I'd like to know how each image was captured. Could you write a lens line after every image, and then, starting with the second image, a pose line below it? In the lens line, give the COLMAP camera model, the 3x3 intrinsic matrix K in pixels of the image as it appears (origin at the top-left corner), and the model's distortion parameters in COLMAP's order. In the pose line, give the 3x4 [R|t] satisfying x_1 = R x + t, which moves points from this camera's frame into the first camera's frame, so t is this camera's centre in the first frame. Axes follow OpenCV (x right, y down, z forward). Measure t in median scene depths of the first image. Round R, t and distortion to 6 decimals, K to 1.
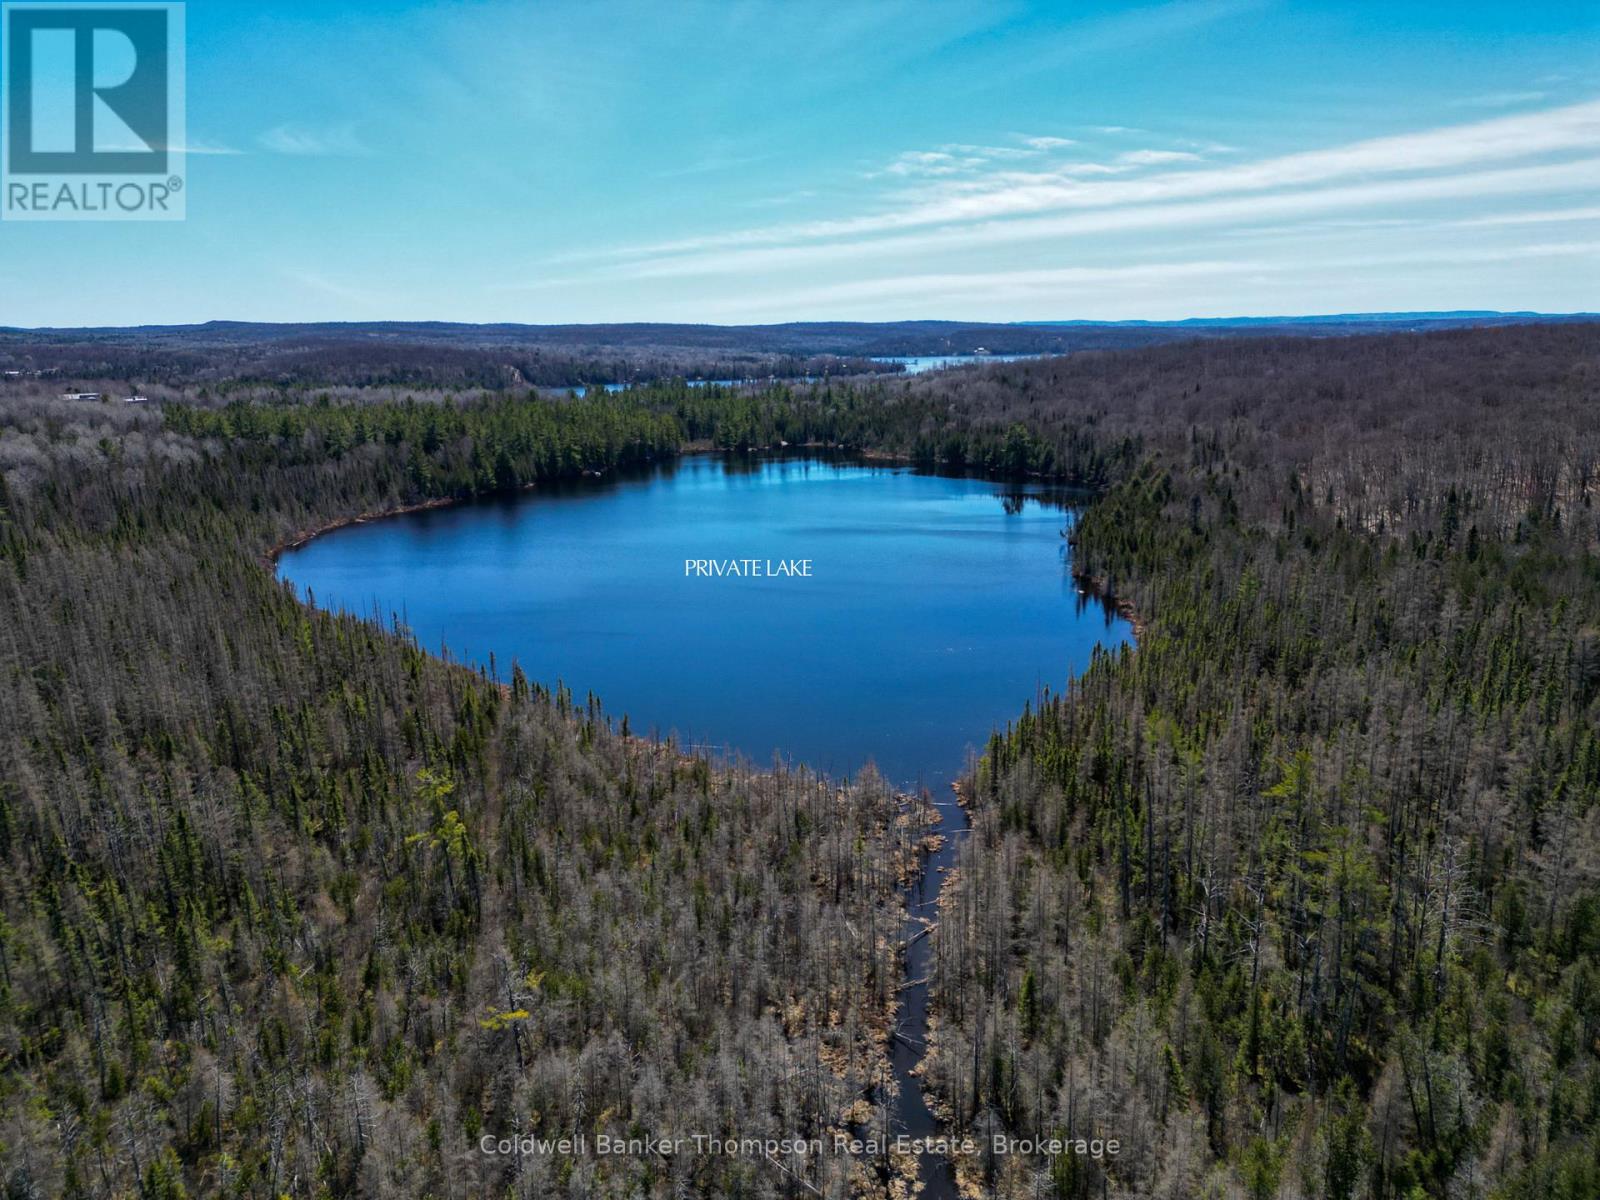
lens RADIAL K [[1123.1, 0, 806.6], [0, 1123.1, 599.7], [0, 0, 1]] dist [0.089343, -0.092106]
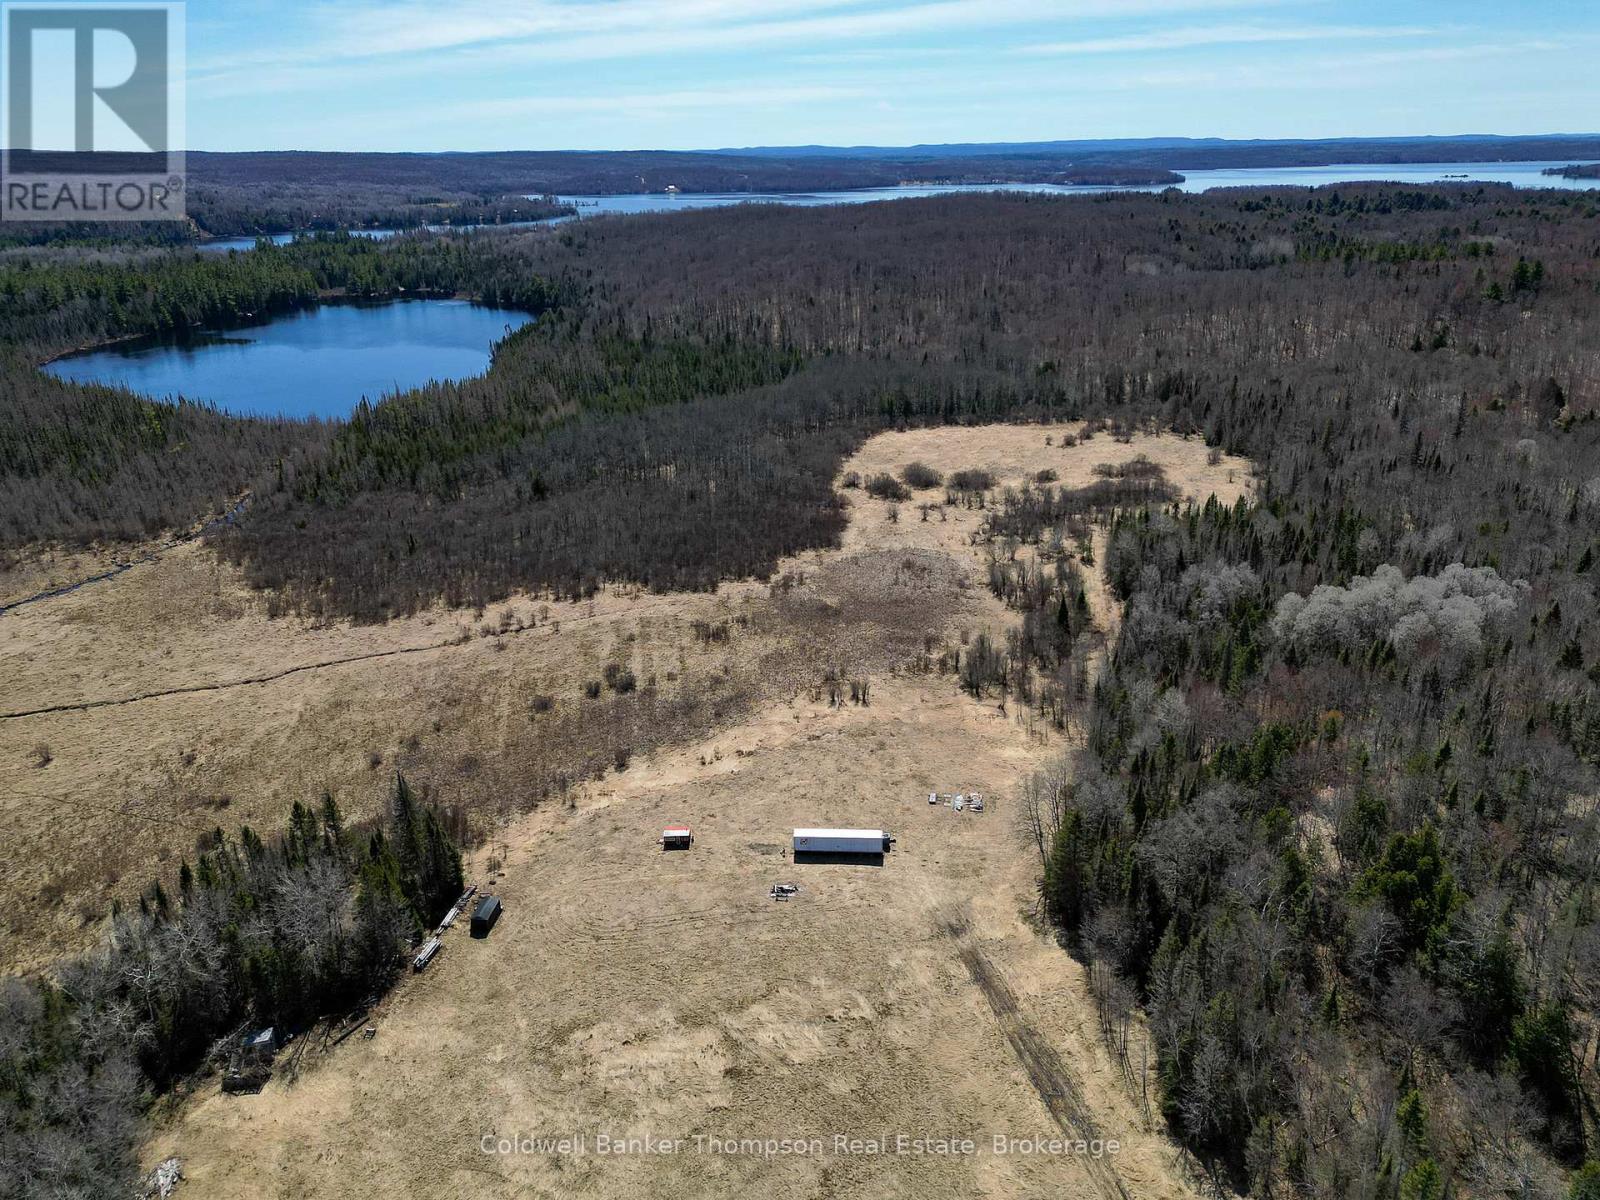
lens RADIAL K [[1123.1, 0, 806.6], [0, 1123.1, 599.7], [0, 0, 1]] dist [0.089343, -0.092106]
pose [[0.977005, -0.079368, 0.197893, 0.201827], [0.050899, 0.988120, 0.145010, 0.076644], [-0.207051, -0.131603, 0.969438, -0.649409]]
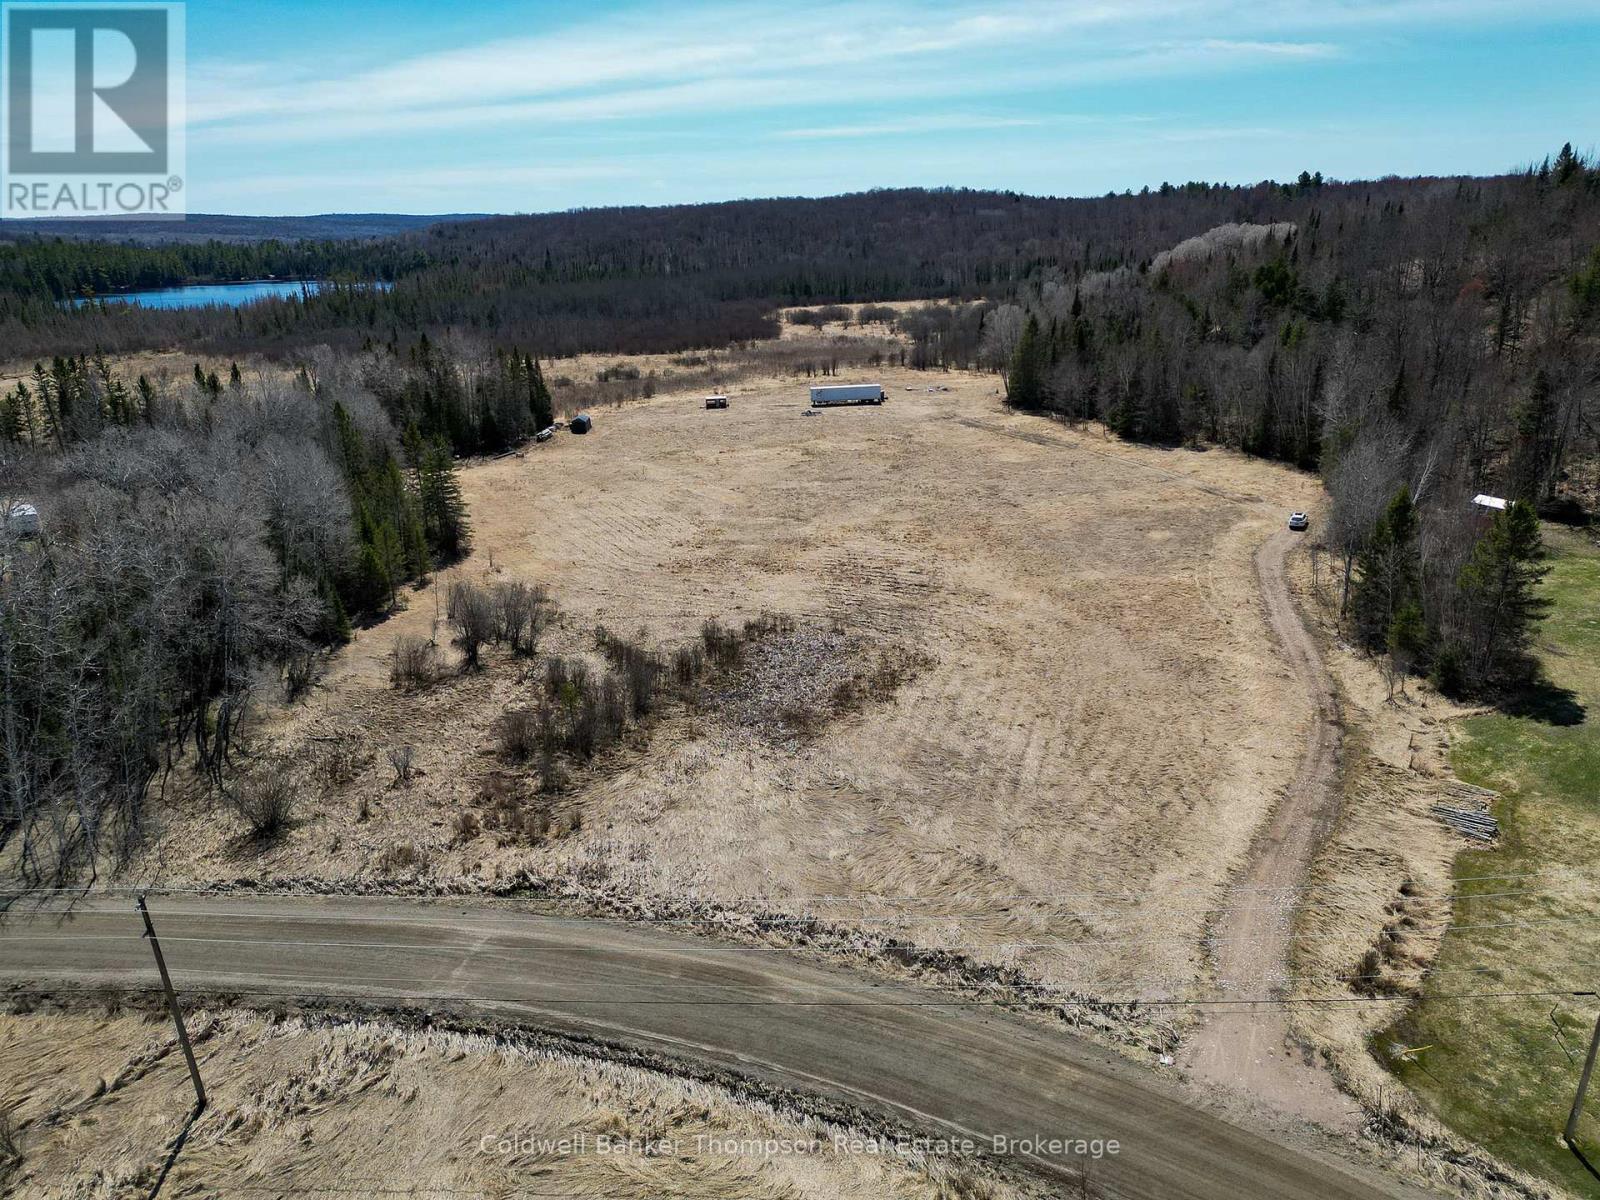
lens RADIAL K [[1128.0, 0, 808.3], [0, 1128.0, 598.0], [0, 0, 1]] dist [0.084090, -0.081116]
pose [[0.936685, -0.114619, 0.330884, 0.109694], [0.088048, 0.991647, 0.094258, 0.229147], [-0.338923, -0.059157, 0.938952, -0.735948]]
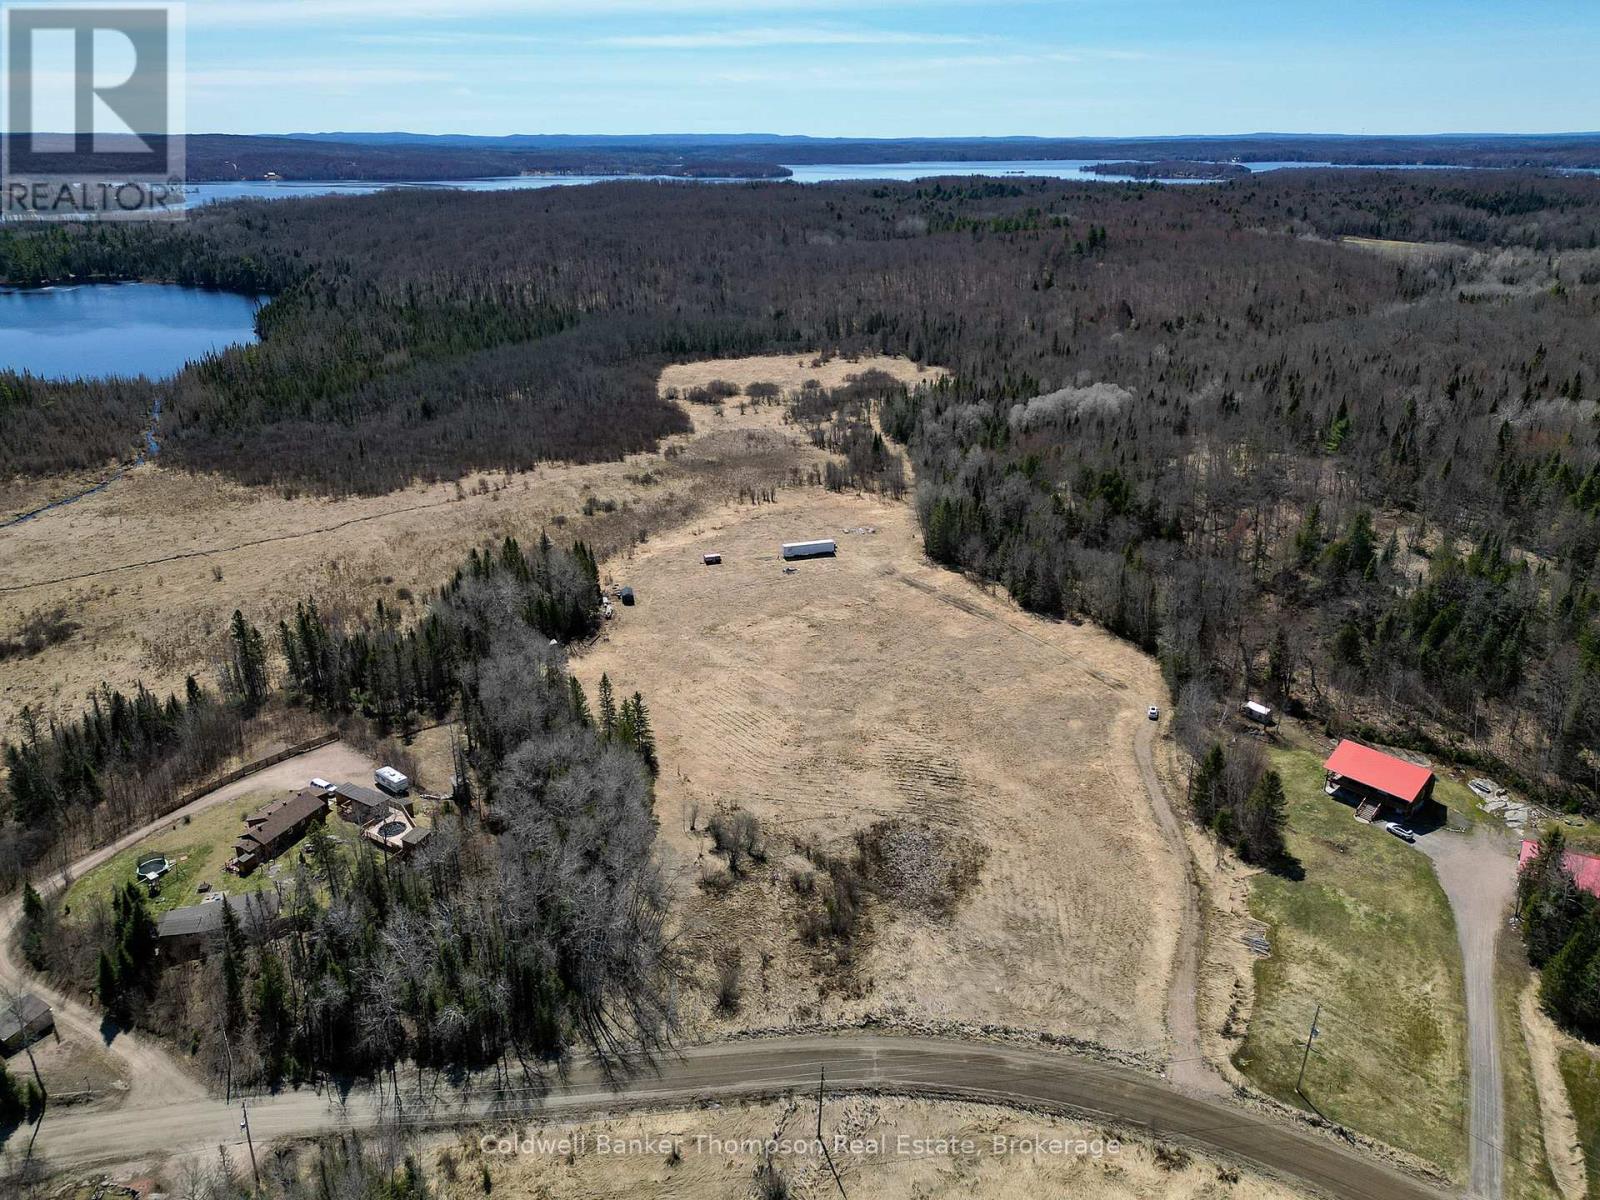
lens RADIAL K [[1139.3, 0, 806.3], [0, 1139.3, 597.1], [0, 0, 1]] dist [0.086315, -0.086335]
pose [[0.857763, -0.180641, 0.481260, -0.007688], [0.111174, 0.979254, 0.169414, 0.122487], [-0.501879, -0.091814, 0.860051, -0.830696]]
